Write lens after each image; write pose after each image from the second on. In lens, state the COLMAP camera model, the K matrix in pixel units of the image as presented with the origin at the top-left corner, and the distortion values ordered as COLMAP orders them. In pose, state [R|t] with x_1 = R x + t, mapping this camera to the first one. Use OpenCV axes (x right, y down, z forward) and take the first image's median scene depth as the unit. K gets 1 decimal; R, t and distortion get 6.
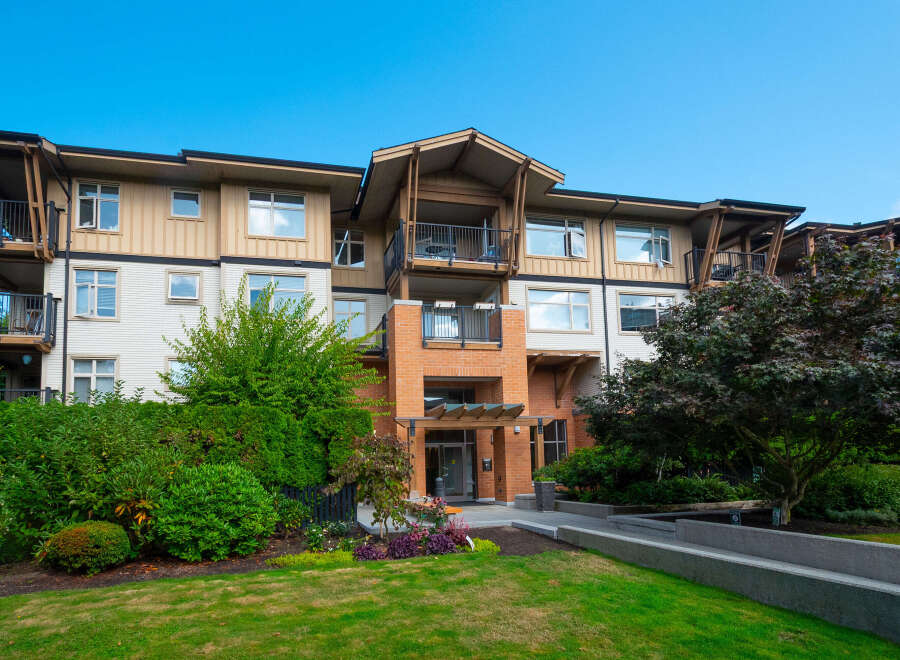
lens RADIAL K [[694.1, 0, 450.0], [0, 694.1, 330.0], [0, 0, 1]] dist [0.004223, -0.003993]
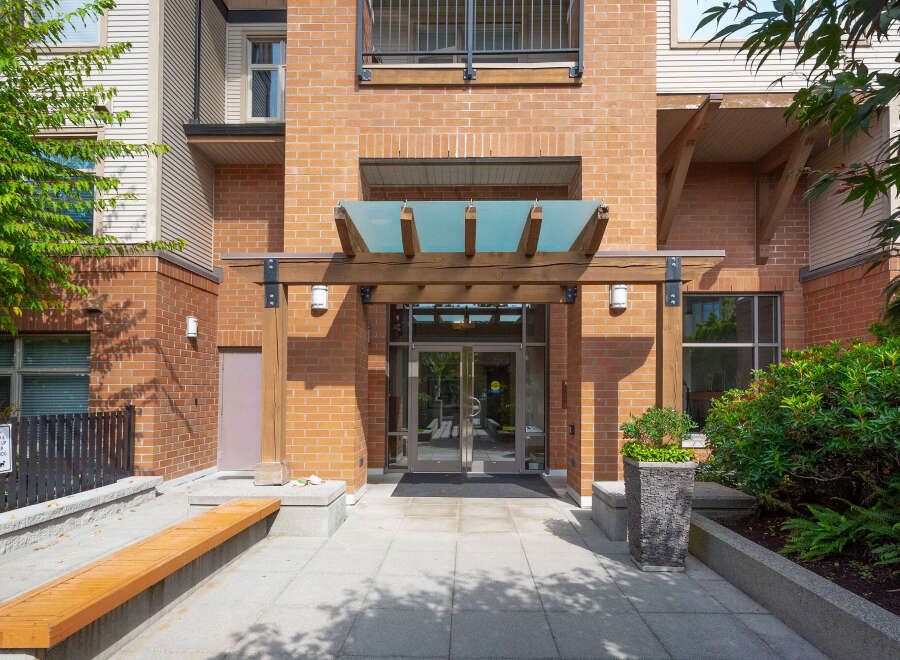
lens RADIAL K [[694.1, 0, 450.0], [0, 694.1, 330.0], [0, 0, 1]] dist [0.004223, -0.003993]
pose [[0.950994, 0.005868, -0.309154, 0.119129], [0.029263, 0.993624, 0.108877, 0.112098], [0.307822, -0.112588, 0.944759, 0.609503]]
